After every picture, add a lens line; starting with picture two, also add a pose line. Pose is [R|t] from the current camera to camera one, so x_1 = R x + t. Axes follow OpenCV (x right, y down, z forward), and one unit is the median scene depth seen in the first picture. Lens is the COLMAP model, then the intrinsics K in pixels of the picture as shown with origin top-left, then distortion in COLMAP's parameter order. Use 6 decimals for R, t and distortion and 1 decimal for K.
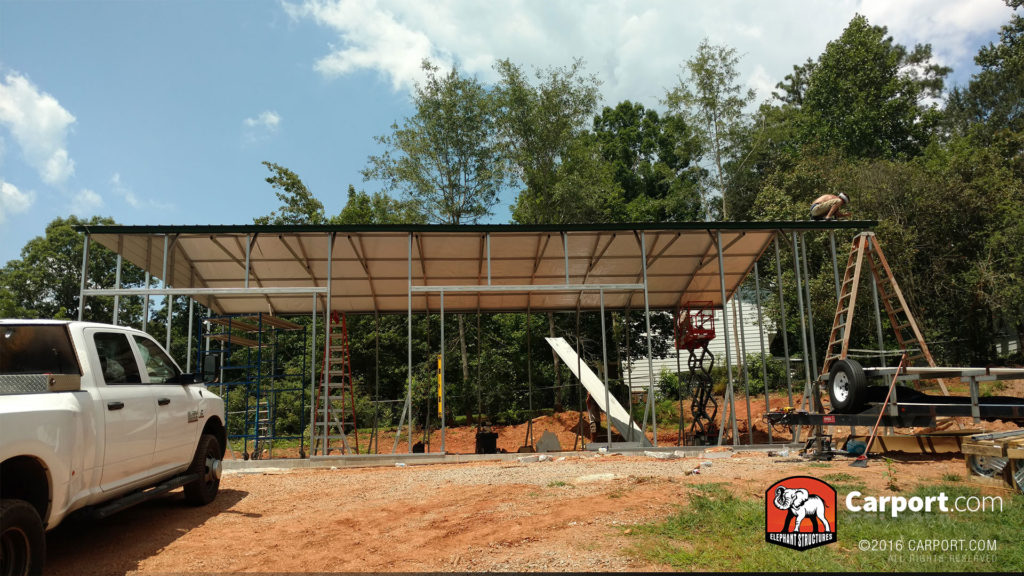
lens RADIAL K [[812.1, 0, 511.0], [0, 812.1, 296.9], [0, 0, 1]] dist [0.003307, 0.027005]
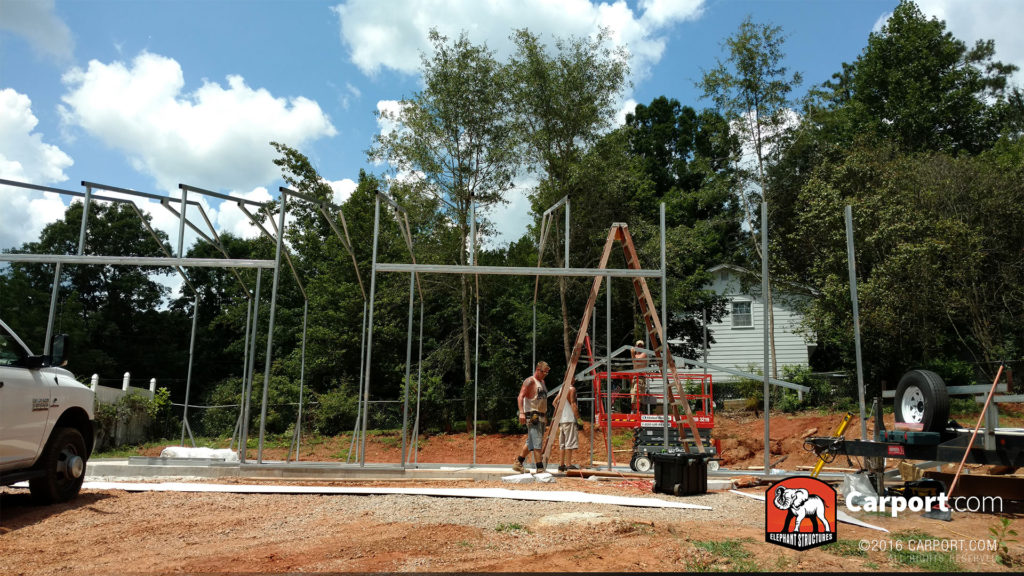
lens RADIAL K [[812.1, 0, 510.7], [0, 812.1, 292.3], [0, 0, 1]] dist [0.003307, 0.027005]
pose [[0.998477, 0.035806, -0.041971, 0.024368], [-0.036271, 0.999288, -0.010373, 0.010004], [0.041570, 0.011879, 0.999065, 0.088879]]
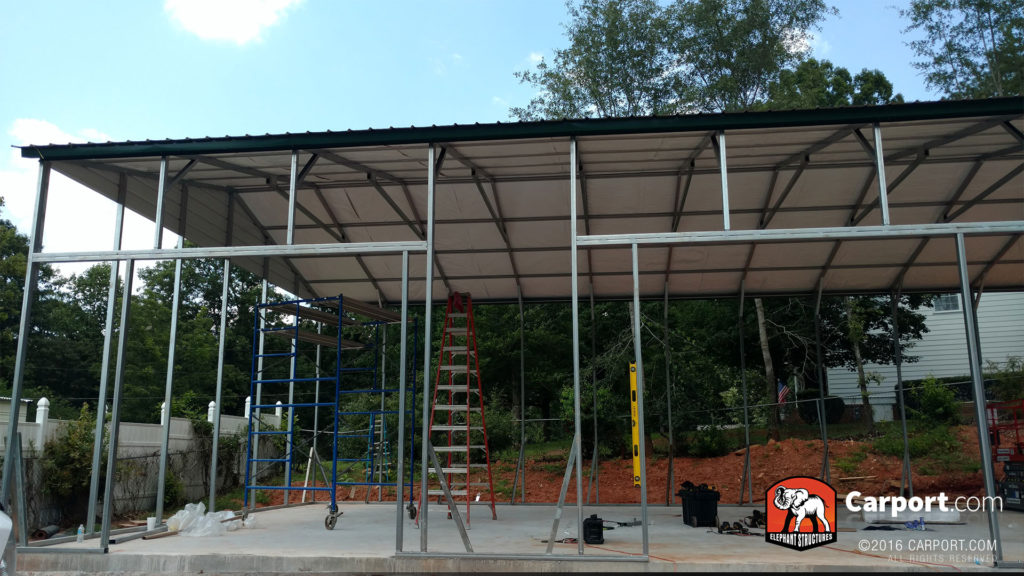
lens RADIAL K [[812.1, 0, 513.6], [0, 812.1, 294.8], [0, 0, 1]] dist [0.003307, 0.027005]
pose [[0.983728, -0.012480, -0.179228, -0.033146], [0.011877, 0.999920, -0.004435, 0.013603], [0.179269, 0.002234, 0.983798, 0.224213]]
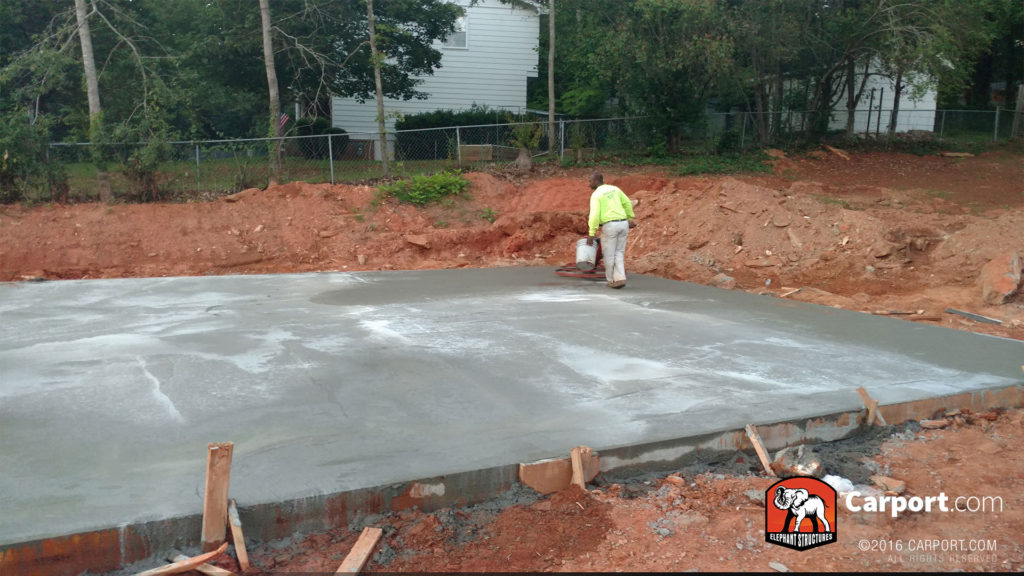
lens RADIAL K [[812.1, 0, 520.3], [0, 812.1, 294.4], [0, 0, 1]] dist [0.003307, 0.027005]
pose [[0.912463, -0.009089, 0.409059, -0.018090], [-0.120586, 0.949375, 0.290079, 0.025680], [-0.390987, -0.314013, 0.865174, 0.357884]]
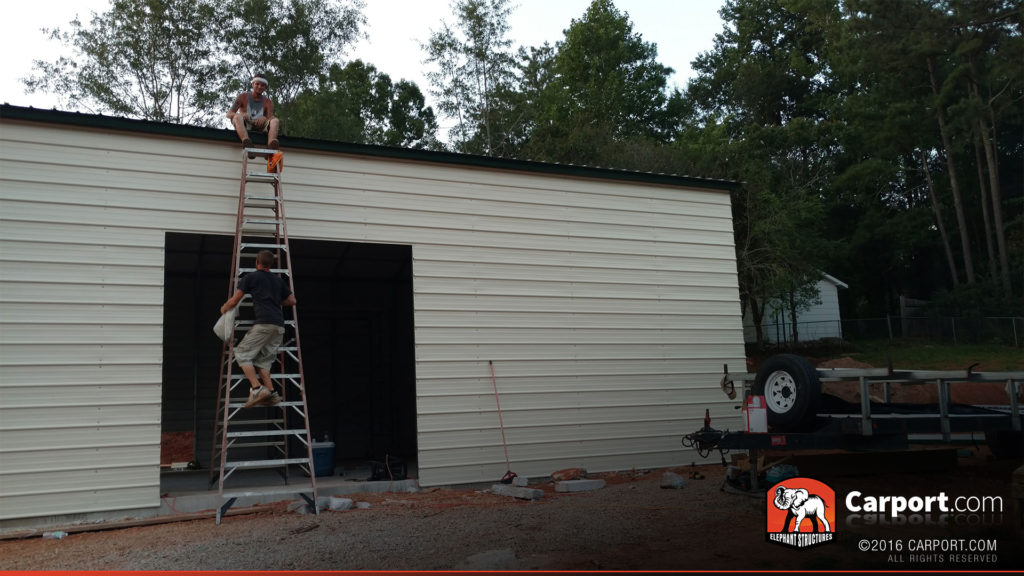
lens RADIAL K [[812.1, 0, 507.6], [0, 812.1, 290.1], [0, 0, 1]] dist [0.003307, 0.027005]
pose [[0.935619, 0.041776, 0.350530, -0.025938], [-0.047263, 0.998857, 0.007110, 0.010098], [-0.349832, -0.023220, 0.936524, 0.155787]]
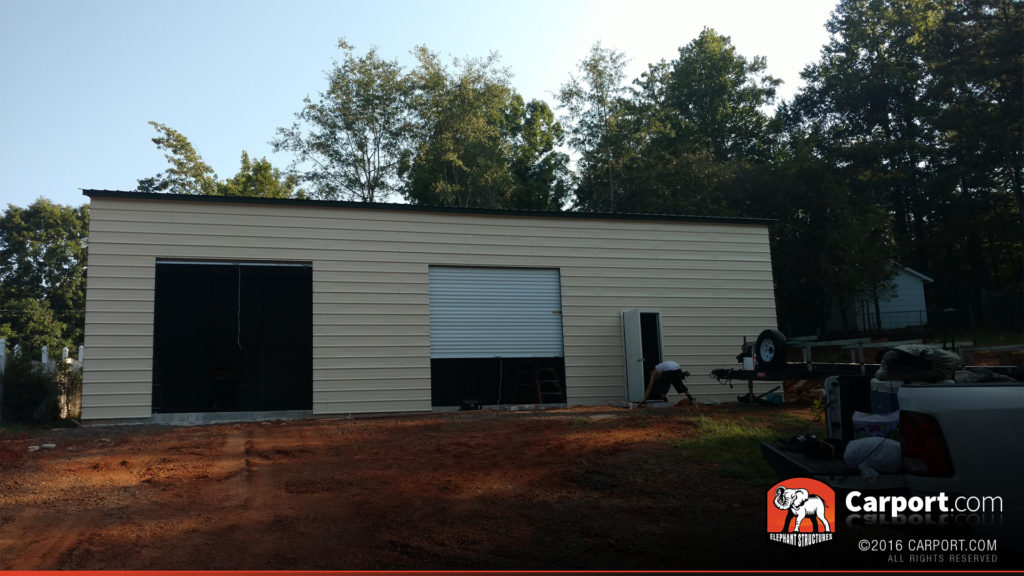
lens RADIAL K [[812.1, 0, 507.6], [0, 812.1, 281.4], [0, 0, 1]] dist [0.003307, 0.027005]
pose [[0.978981, 0.031004, 0.201583, -0.095514], [-0.033958, 0.999360, 0.011214, 0.000212], [-0.201106, -0.017824, 0.979407, -0.063990]]
